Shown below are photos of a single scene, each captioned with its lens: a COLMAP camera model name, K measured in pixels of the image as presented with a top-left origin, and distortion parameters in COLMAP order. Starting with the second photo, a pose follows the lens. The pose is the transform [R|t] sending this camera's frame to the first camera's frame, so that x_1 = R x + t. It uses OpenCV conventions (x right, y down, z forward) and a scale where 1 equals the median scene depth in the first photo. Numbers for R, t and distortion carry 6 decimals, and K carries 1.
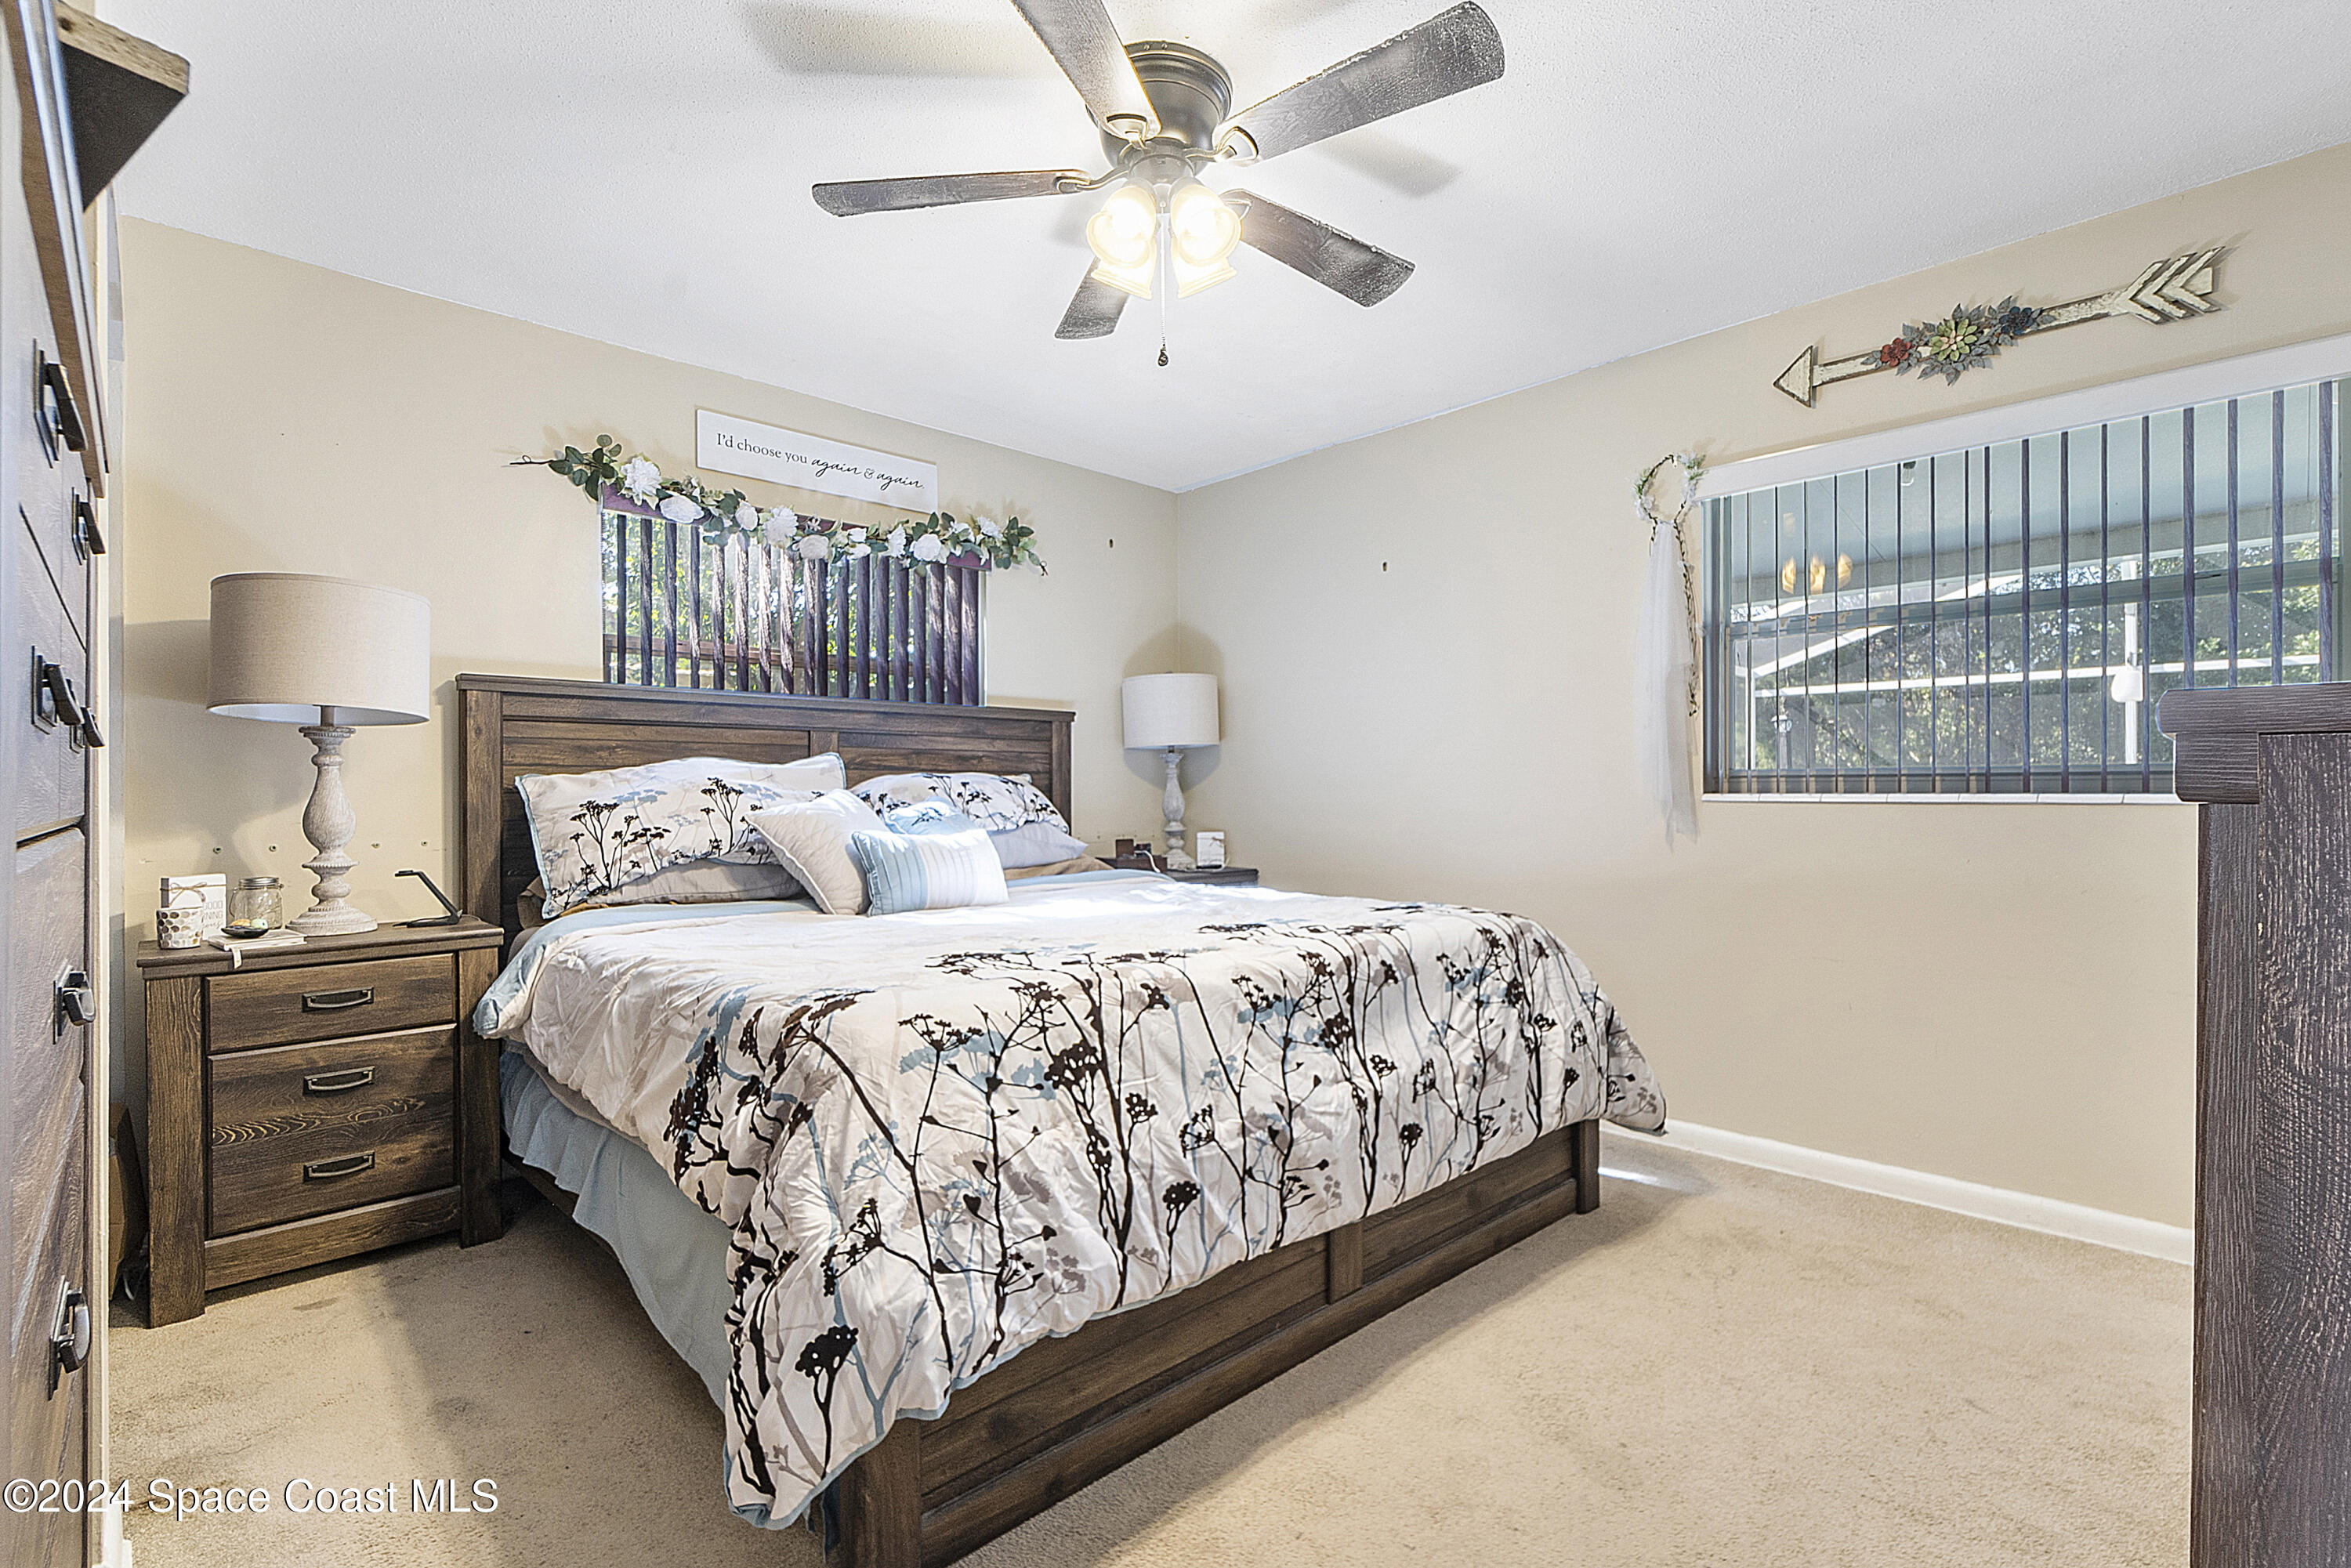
lens RADIAL K [[1059.4, 0, 1182.2], [0, 1059.4, 829.7], [0, 0, 1]] dist [-0.000648, -0.000193]
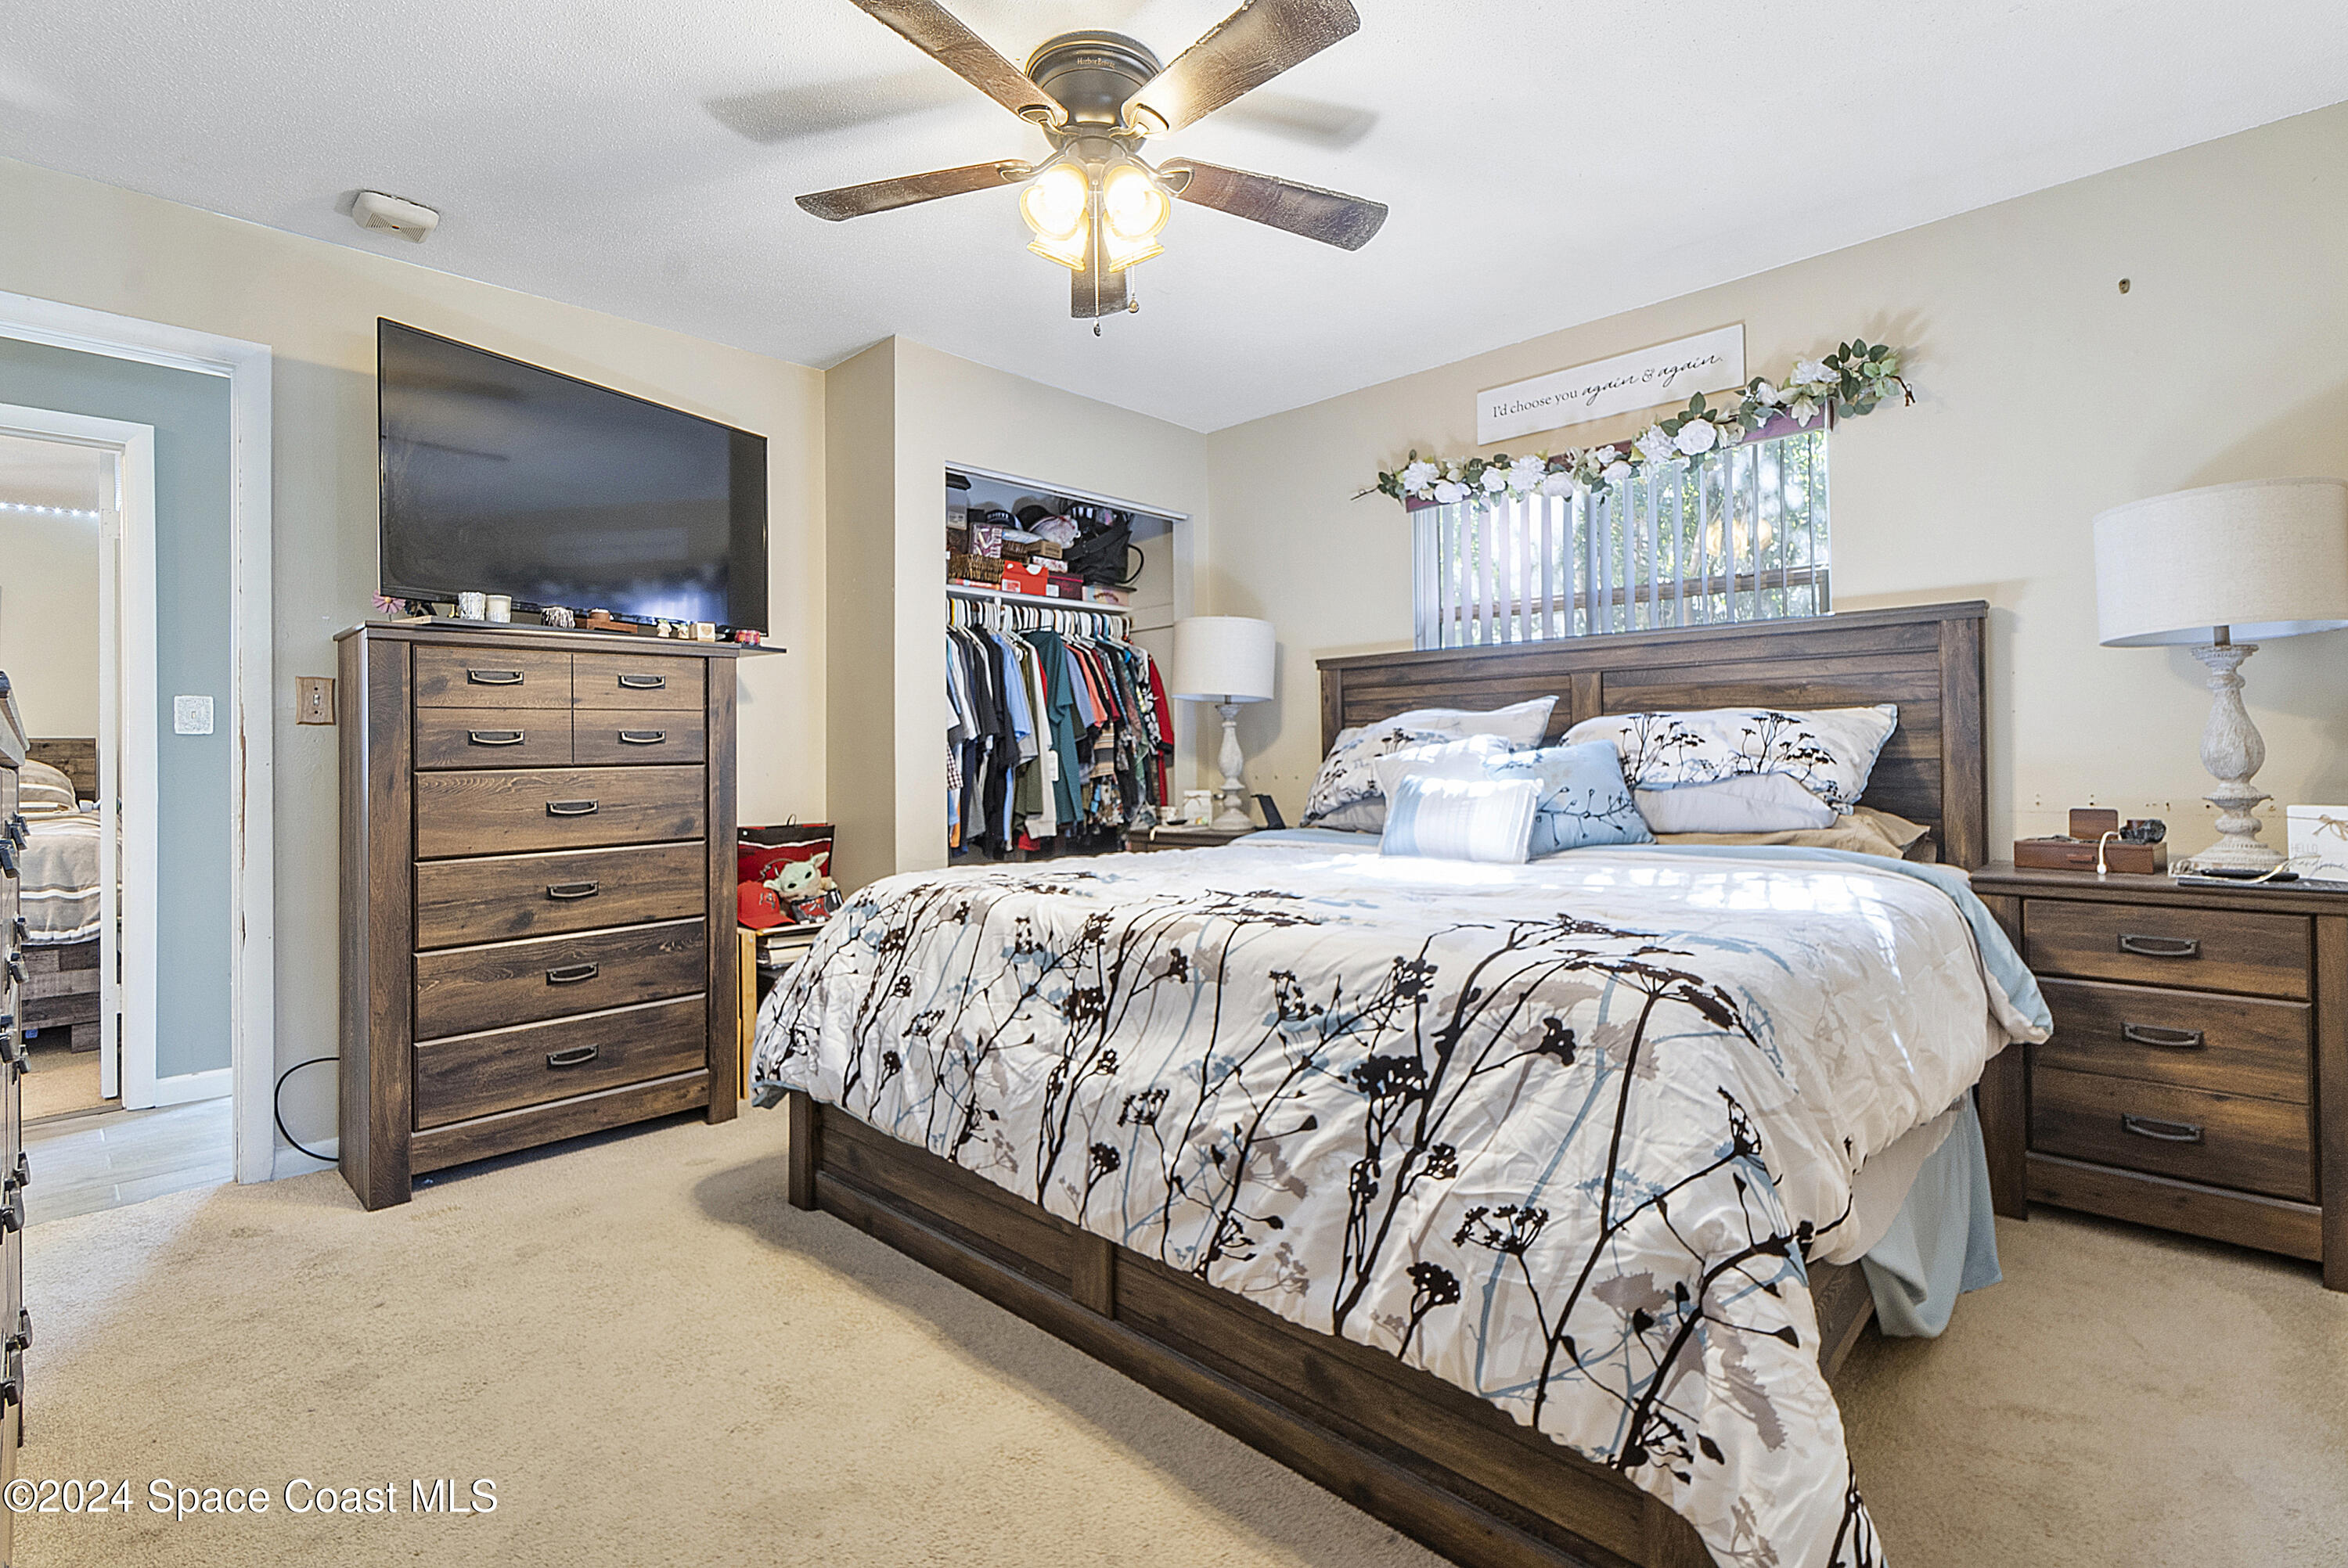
lens RADIAL K [[1080.6, 0, 1174.5], [0, 1080.6, 767.7], [0, 0, 1]] dist [-0.001786, -0.000062]
pose [[0.064244, 0.012572, -0.997855, 1.042735], [-0.018465, 0.999764, 0.011408, -0.021634], [0.997763, 0.017693, 0.064461, 0.996845]]
